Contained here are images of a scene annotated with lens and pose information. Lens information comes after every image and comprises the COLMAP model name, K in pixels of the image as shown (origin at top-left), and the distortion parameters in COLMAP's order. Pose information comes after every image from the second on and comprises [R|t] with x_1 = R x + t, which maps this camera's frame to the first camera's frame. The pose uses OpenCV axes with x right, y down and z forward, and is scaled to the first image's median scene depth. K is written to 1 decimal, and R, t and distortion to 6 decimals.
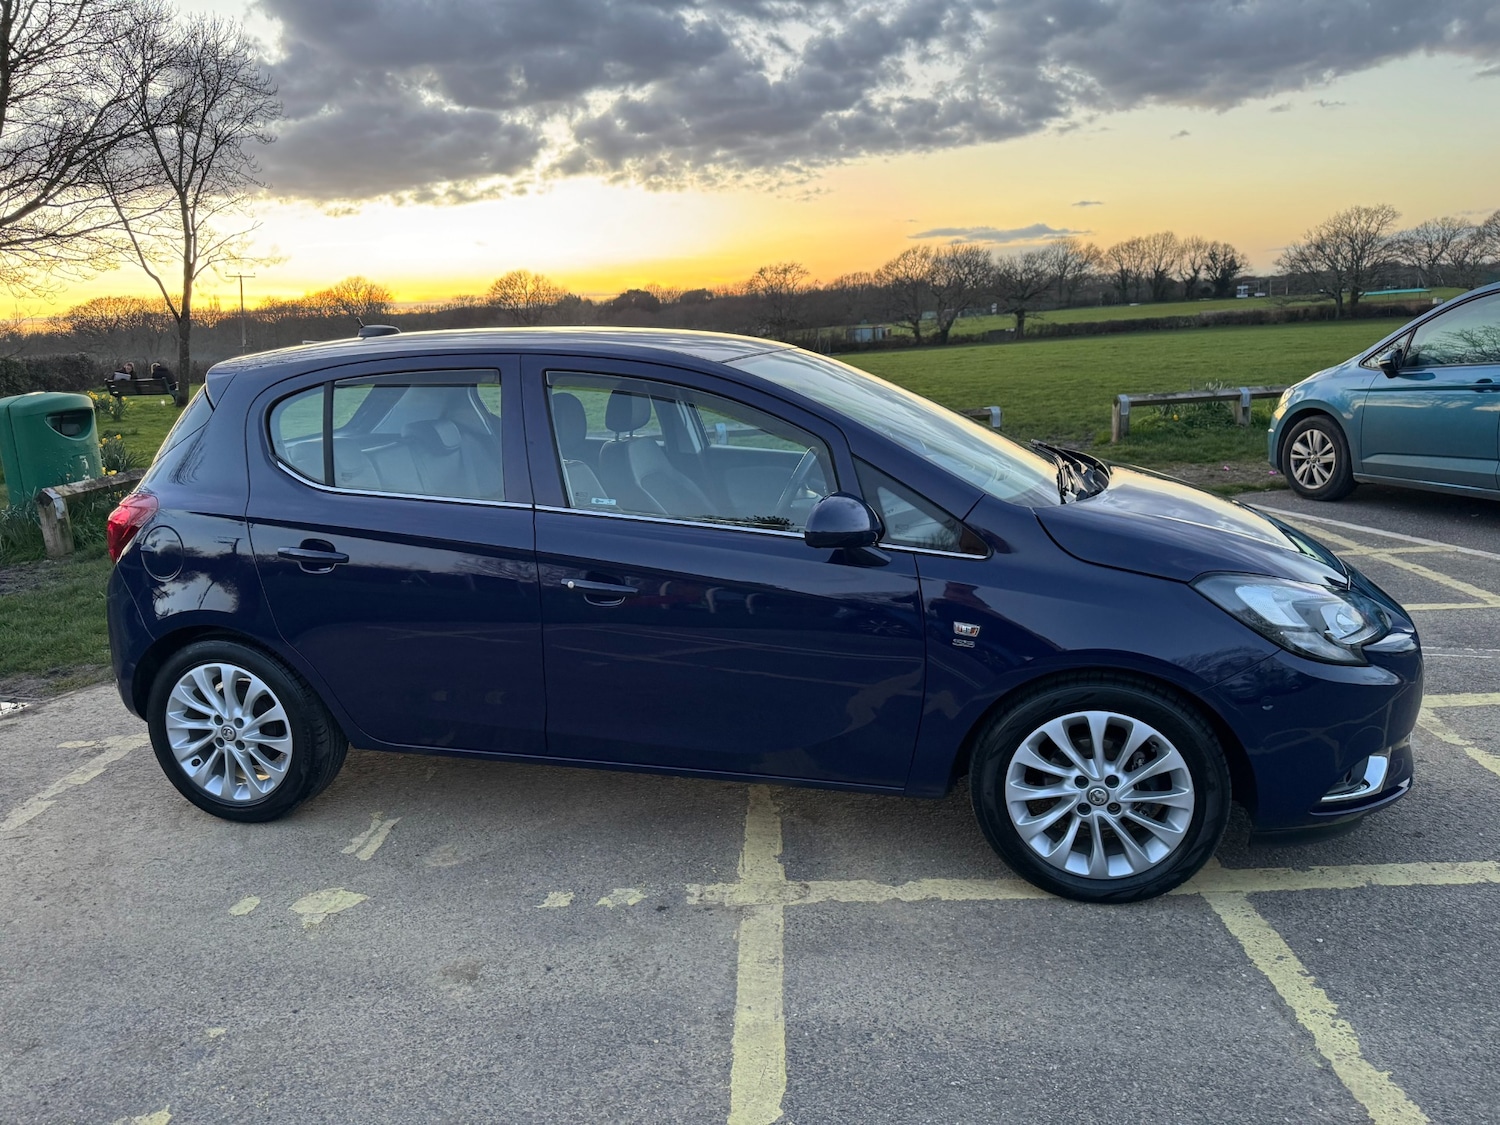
lens RADIAL K [[1034.3, 0, 747.9], [0, 1034.3, 598.0], [0, 0, 1]] dist [0.042388, -0.049706]
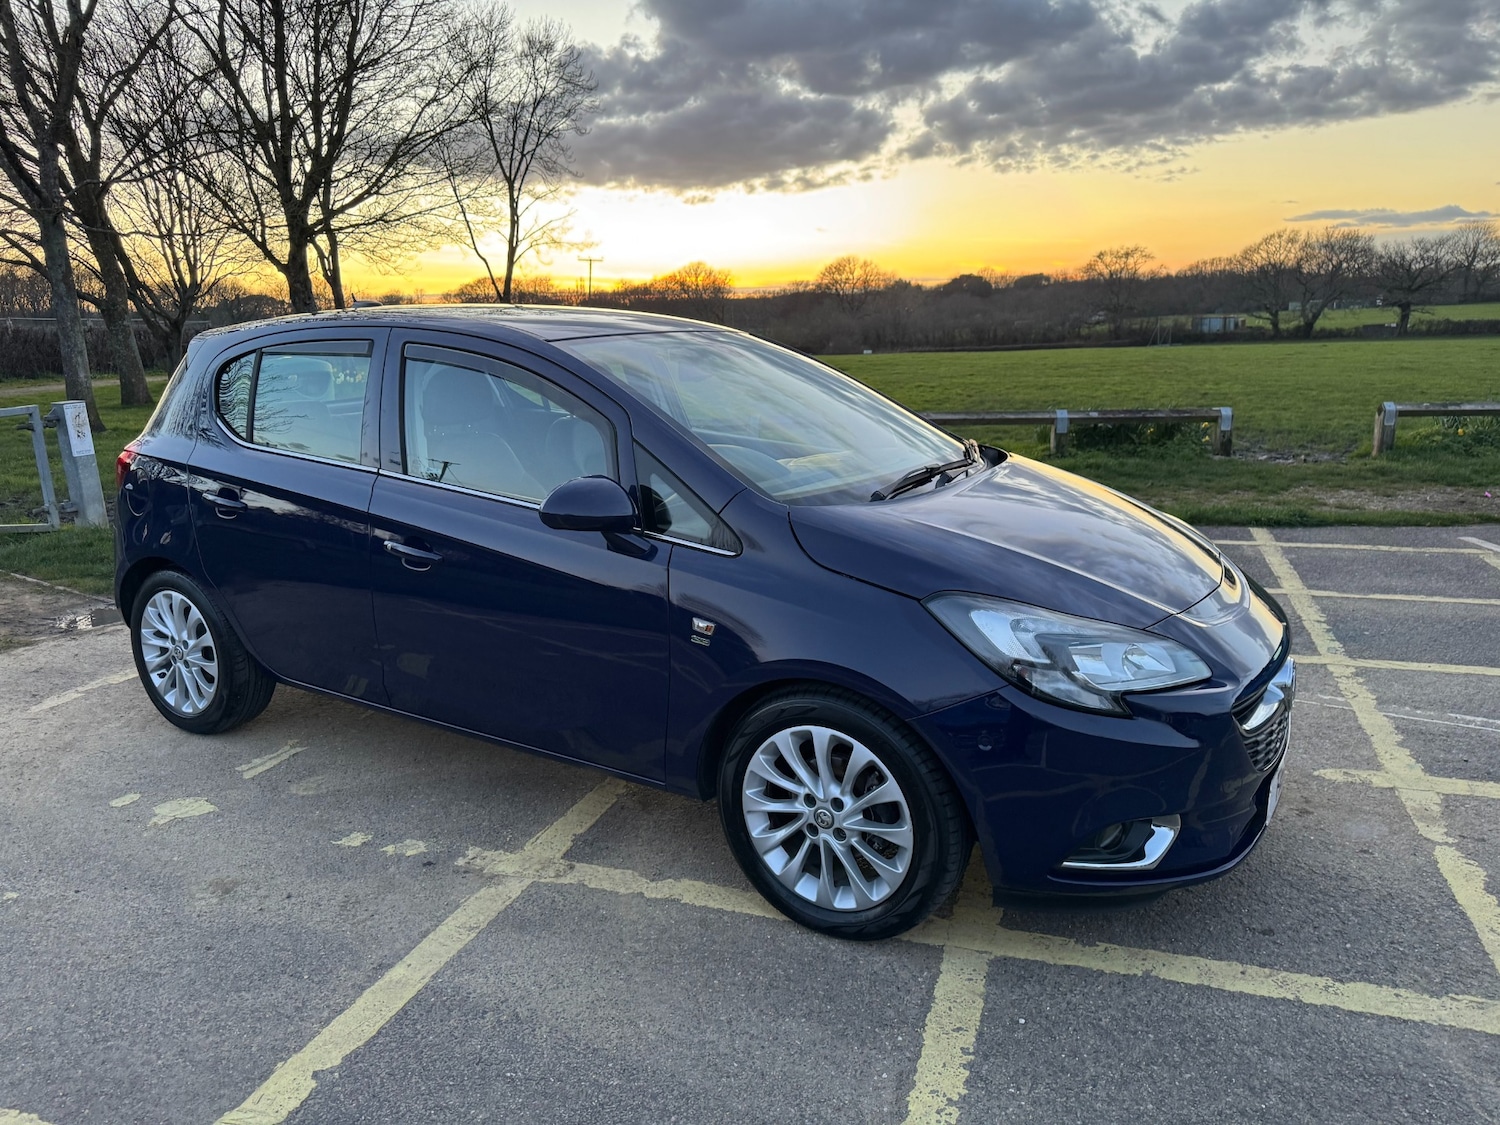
lens RADIAL K [[1043.1, 0, 754.2], [0, 1043.1, 597.2], [0, 0, 1]] dist [0.012571, -0.012768]
pose [[0.955228, 0.098750, -0.278905, 0.479215], [-0.095637, 0.995108, 0.024782, -0.022380], [0.279988, 0.003002, 0.959999, 0.084151]]
